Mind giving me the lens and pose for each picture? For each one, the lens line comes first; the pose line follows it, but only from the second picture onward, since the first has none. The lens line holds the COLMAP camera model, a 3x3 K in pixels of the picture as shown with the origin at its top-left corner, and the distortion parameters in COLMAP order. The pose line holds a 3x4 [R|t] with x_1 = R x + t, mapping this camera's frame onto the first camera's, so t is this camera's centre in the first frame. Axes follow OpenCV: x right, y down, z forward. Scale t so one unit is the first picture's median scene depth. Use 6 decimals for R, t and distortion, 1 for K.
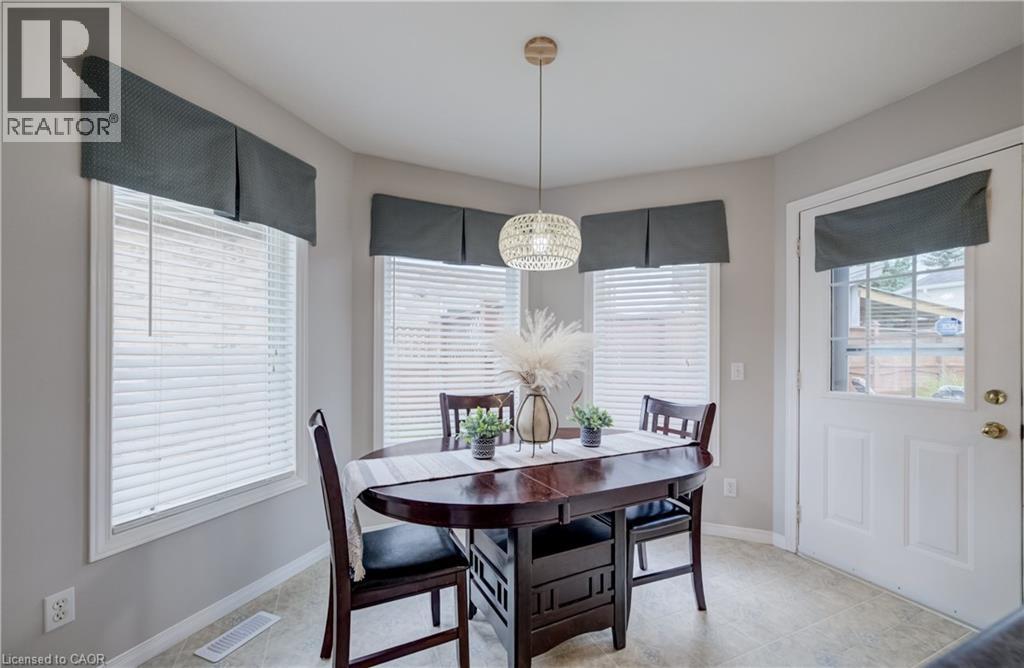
lens RADIAL K [[402.1, 0, 516.0], [0, 402.1, 348.7], [0, 0, 1]] dist [0.000037, 0.000118]
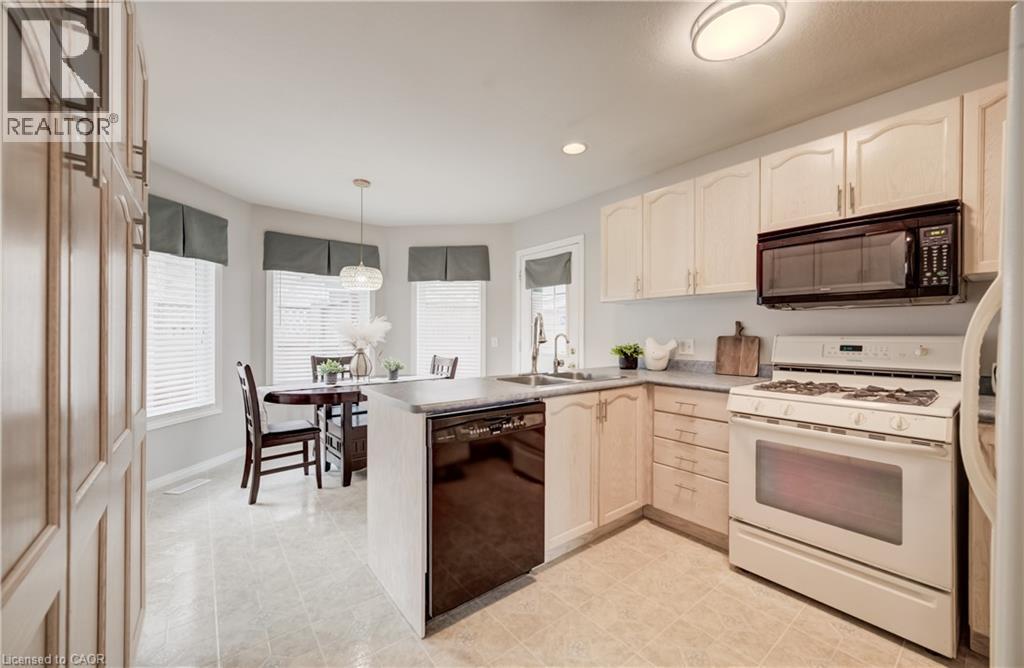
lens RADIAL K [[407.3, 0, 518.4], [0, 407.3, 331.4], [0, 0, 1]] dist [-0.000059, 0.000058]
pose [[0.970112, -0.000016, 0.242658, 0.243001], [-0.003287, 0.999907, 0.013203, -0.017284], [-0.242635, -0.013606, 0.970022, -0.879188]]
